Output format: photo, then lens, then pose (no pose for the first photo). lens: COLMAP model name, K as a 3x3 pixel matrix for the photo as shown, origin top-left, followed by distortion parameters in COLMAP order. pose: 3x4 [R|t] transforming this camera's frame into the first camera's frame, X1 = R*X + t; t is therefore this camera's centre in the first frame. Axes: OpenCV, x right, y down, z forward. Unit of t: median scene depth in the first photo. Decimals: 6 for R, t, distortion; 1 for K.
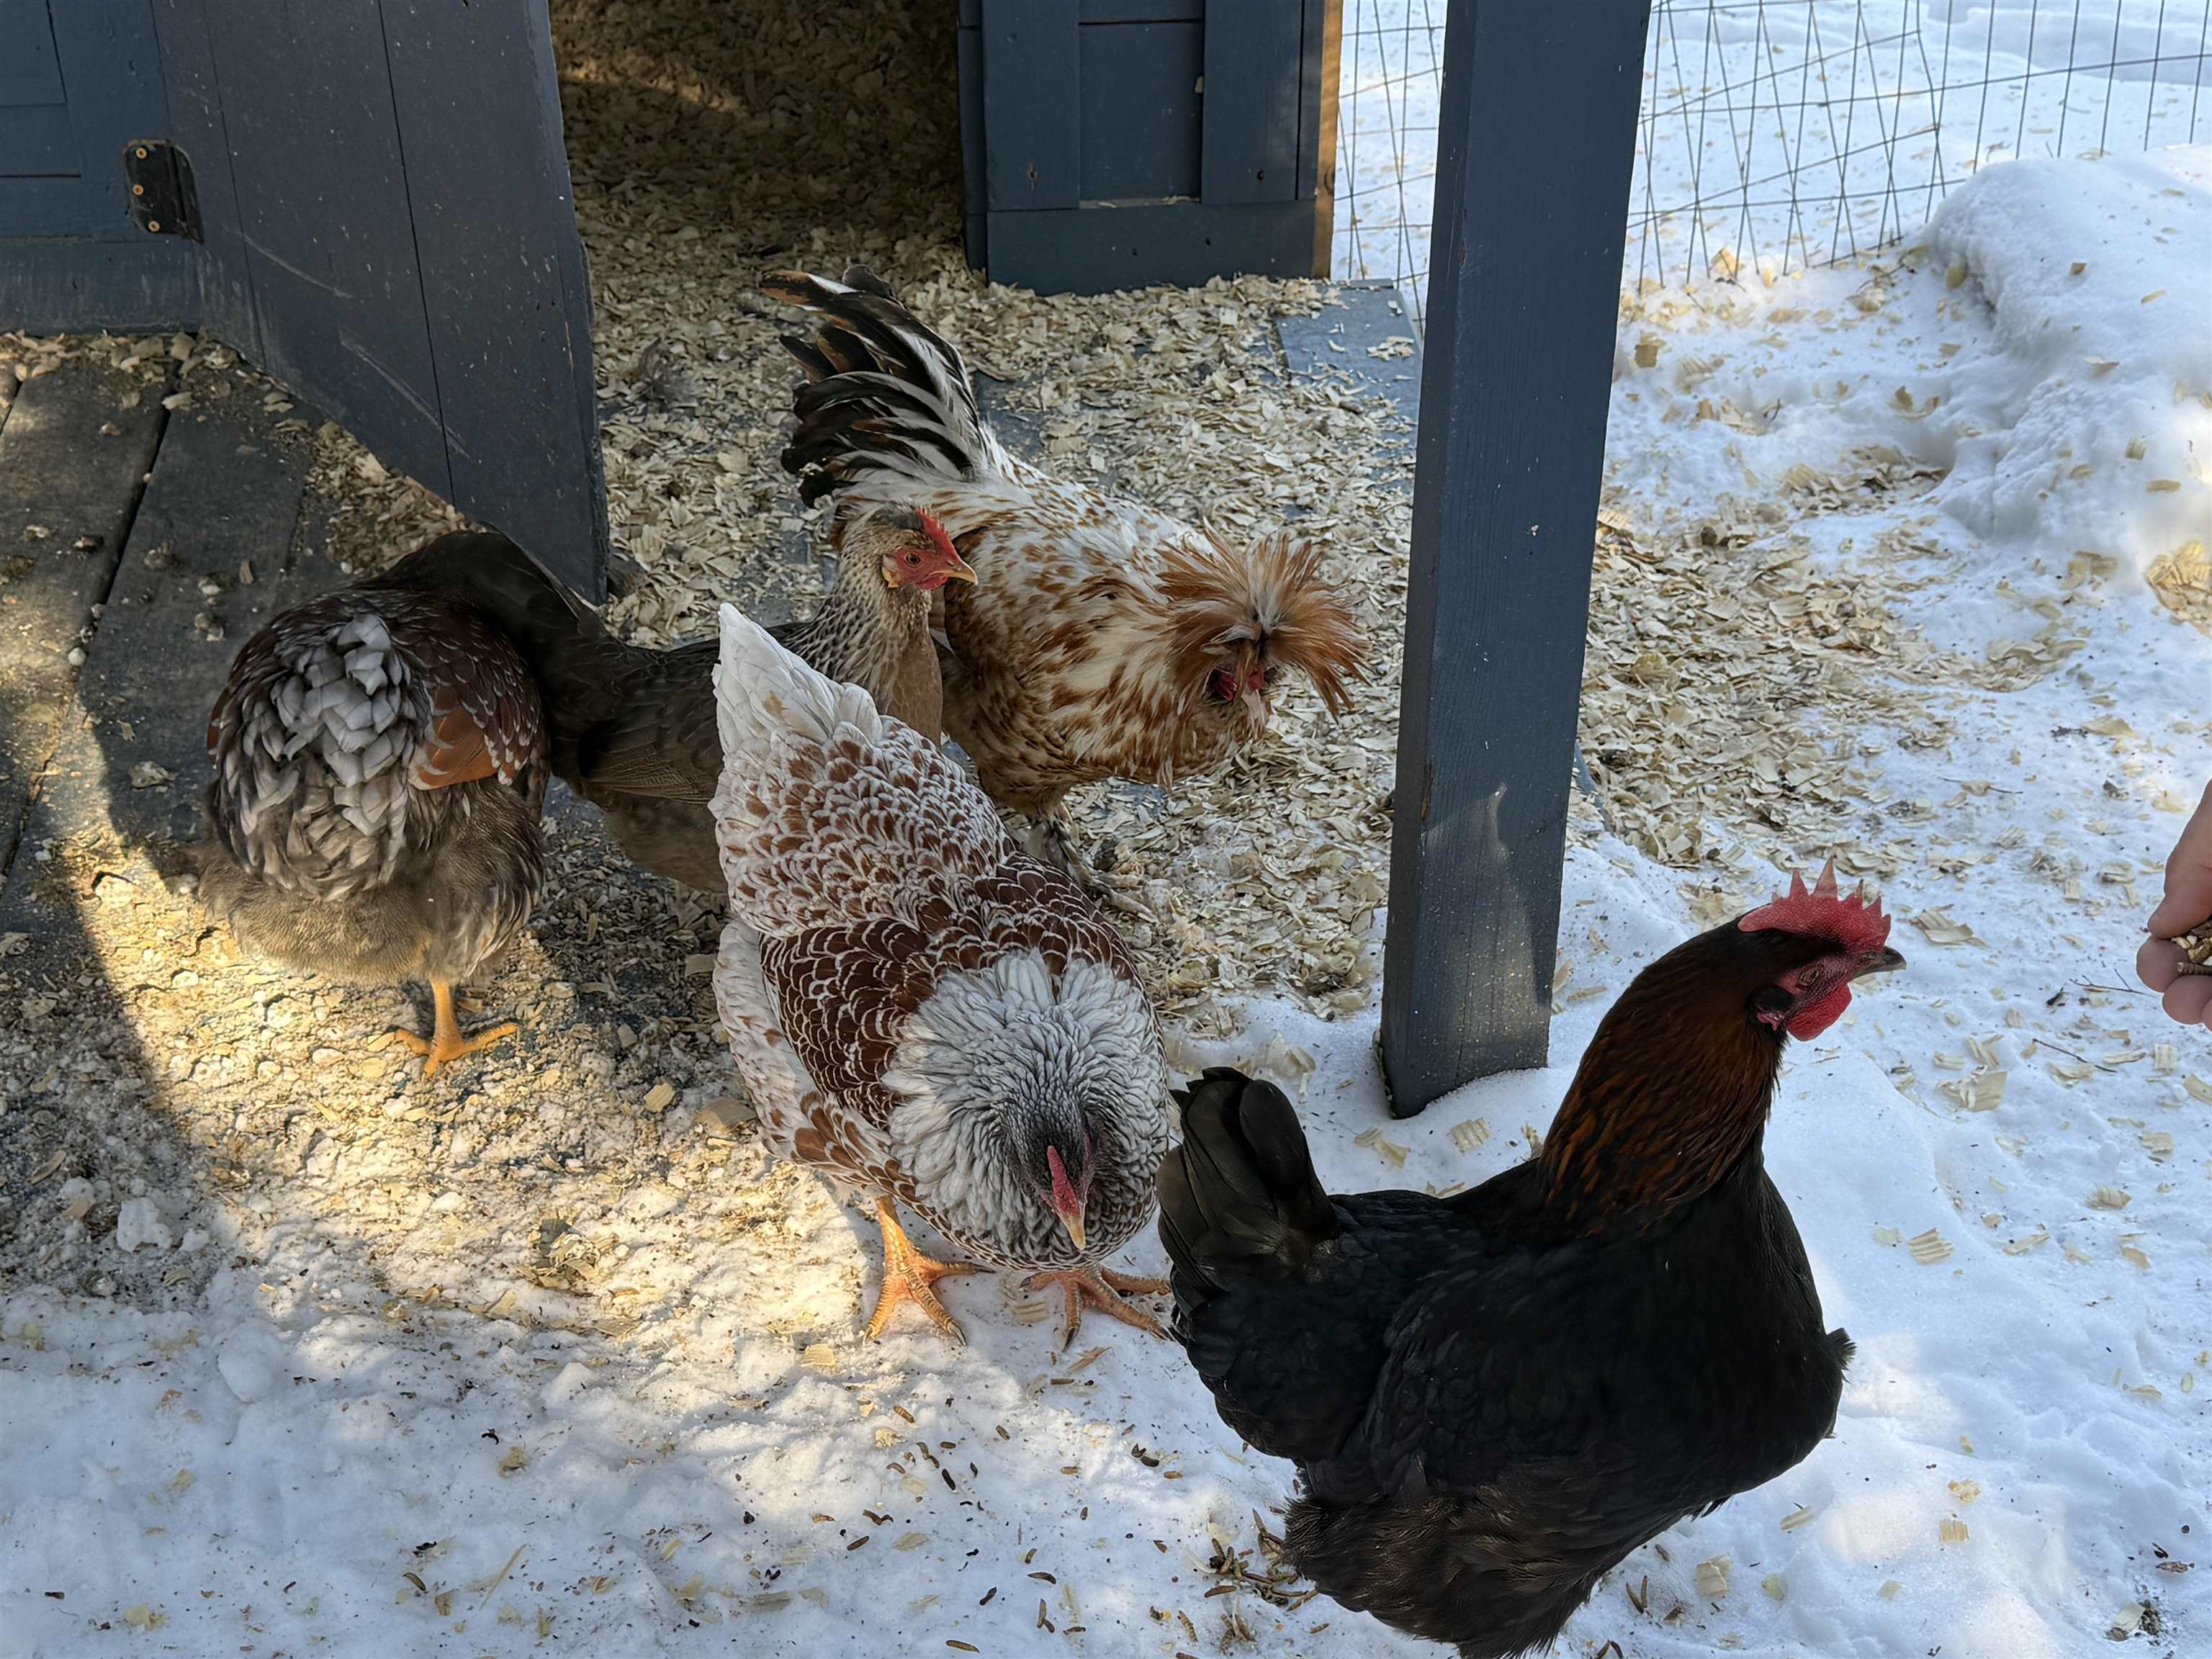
lens RADIAL K [[3103.0, 0, 1145.4], [0, 3103.0, 833.2], [0, 0, 1]] dist [0.123410, 0.000000]
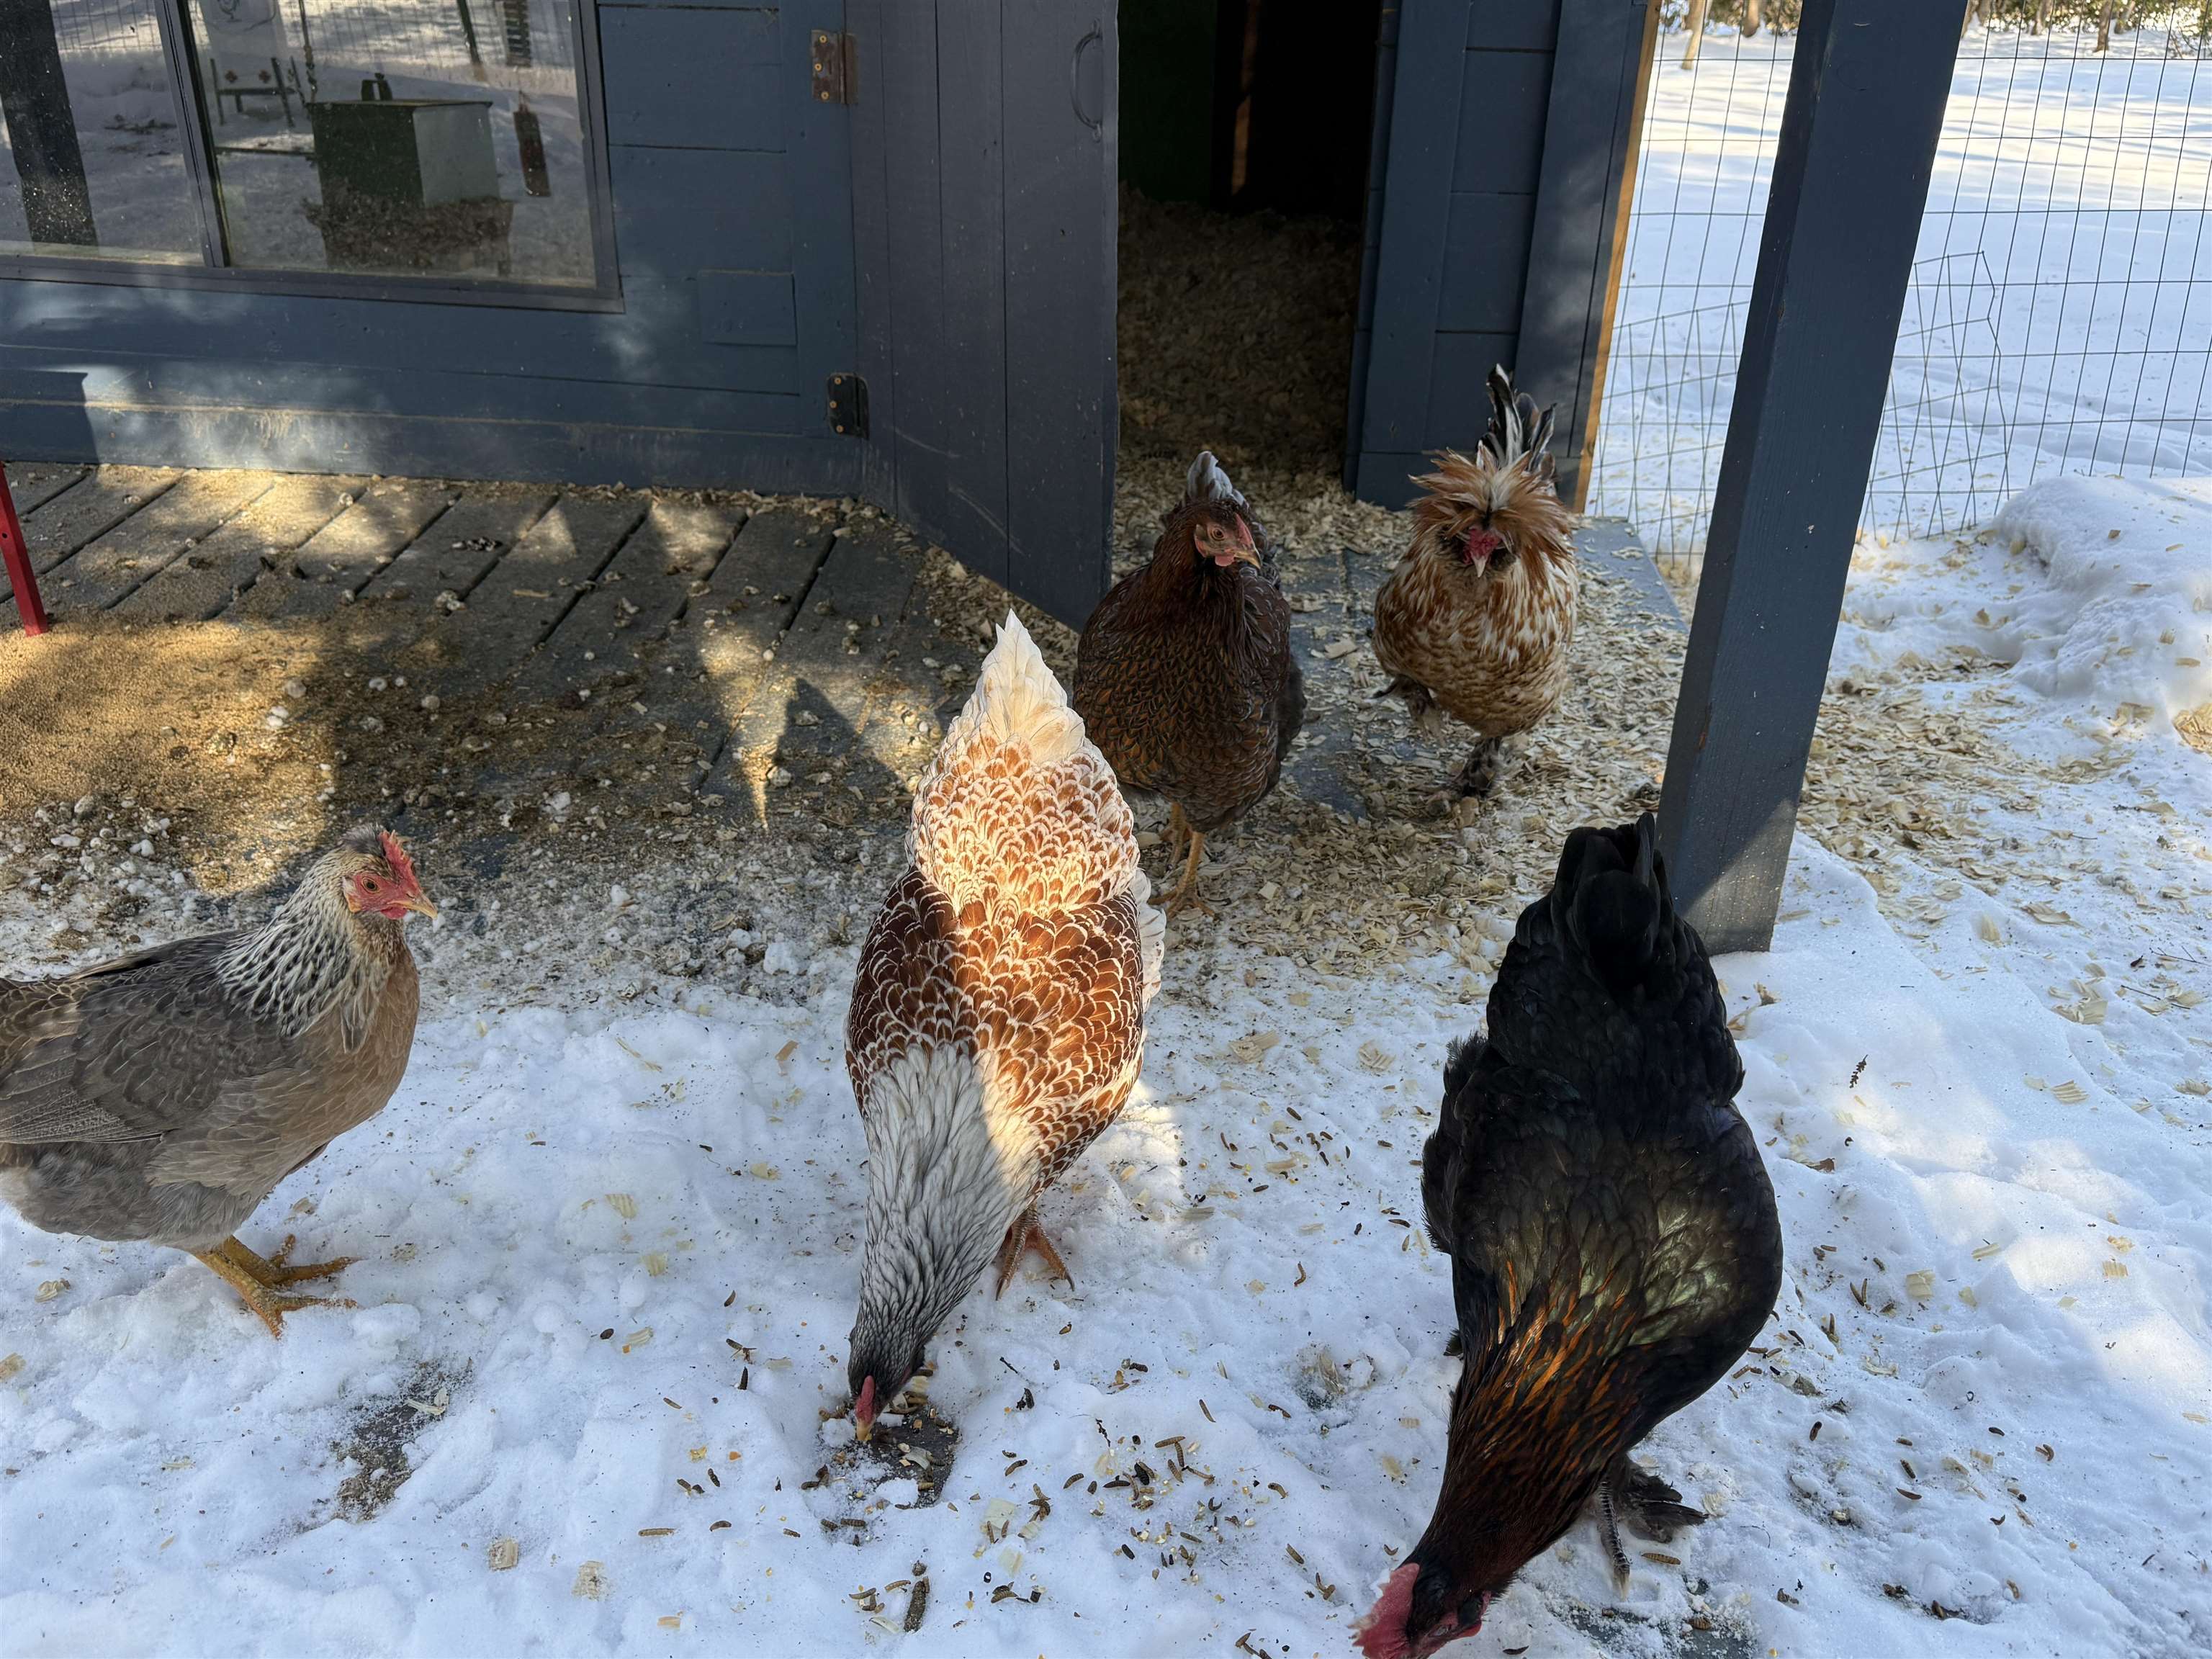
lens RADIAL K [[1848.7, 0, 1093.4], [0, 1848.7, 883.6], [0, 0, 1]] dist [0.103089, -0.183134]
pose [[0.987101, 0.089502, -0.132746, -0.044125], [-0.100764, 0.991633, -0.080685, 0.108023], [0.124414, 0.093020, 0.987861, 0.110670]]
